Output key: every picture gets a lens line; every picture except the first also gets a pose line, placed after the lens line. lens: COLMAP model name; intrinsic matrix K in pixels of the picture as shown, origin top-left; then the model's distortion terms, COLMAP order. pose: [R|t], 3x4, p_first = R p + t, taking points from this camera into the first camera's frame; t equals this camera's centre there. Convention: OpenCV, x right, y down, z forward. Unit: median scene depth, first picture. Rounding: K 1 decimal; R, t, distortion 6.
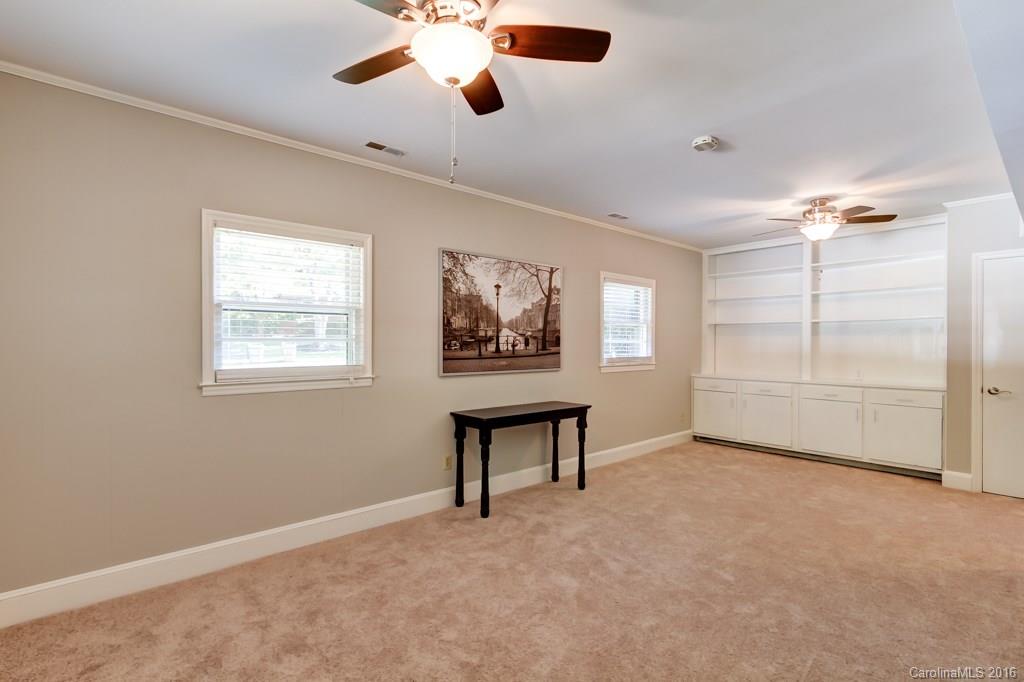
lens RADIAL K [[432.8, 0, 518.4], [0, 432.8, 343.1], [0, 0, 1]] dist [0.002857, -0.000137]
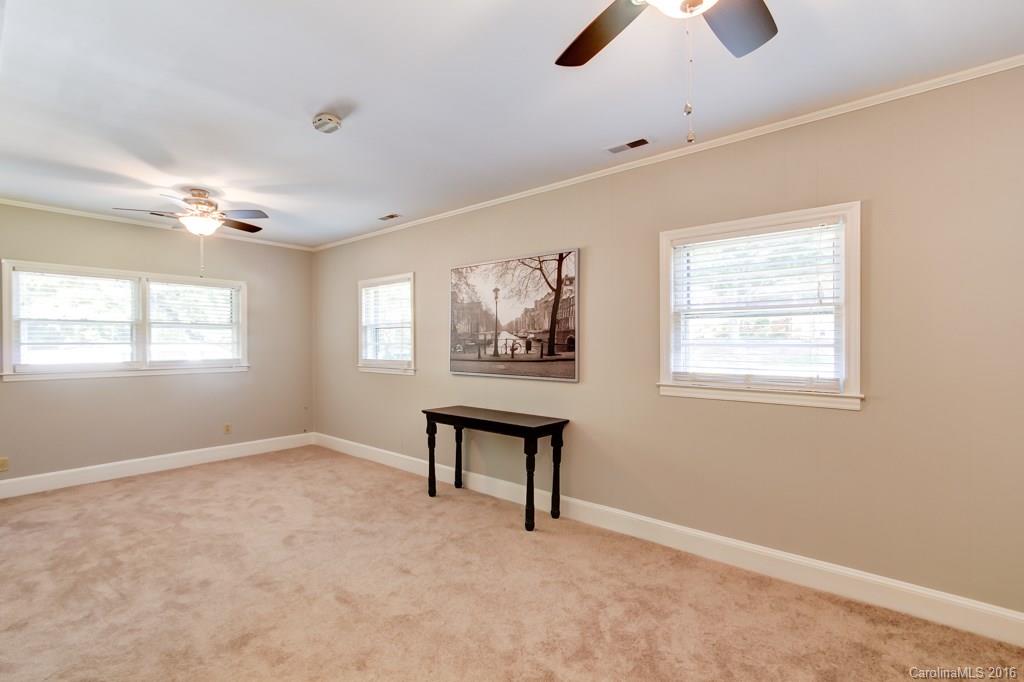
lens RADIAL K [[477.7, 0, 511.4], [0, 477.7, 348.4], [0, 0, 1]] dist [0.012895, -0.002048]
pose [[0.171518, 0.002572, -0.985178, 1.019632], [-0.007362, 0.999972, 0.001328, 0.002542], [0.985153, 0.007025, 0.171532, 0.820404]]
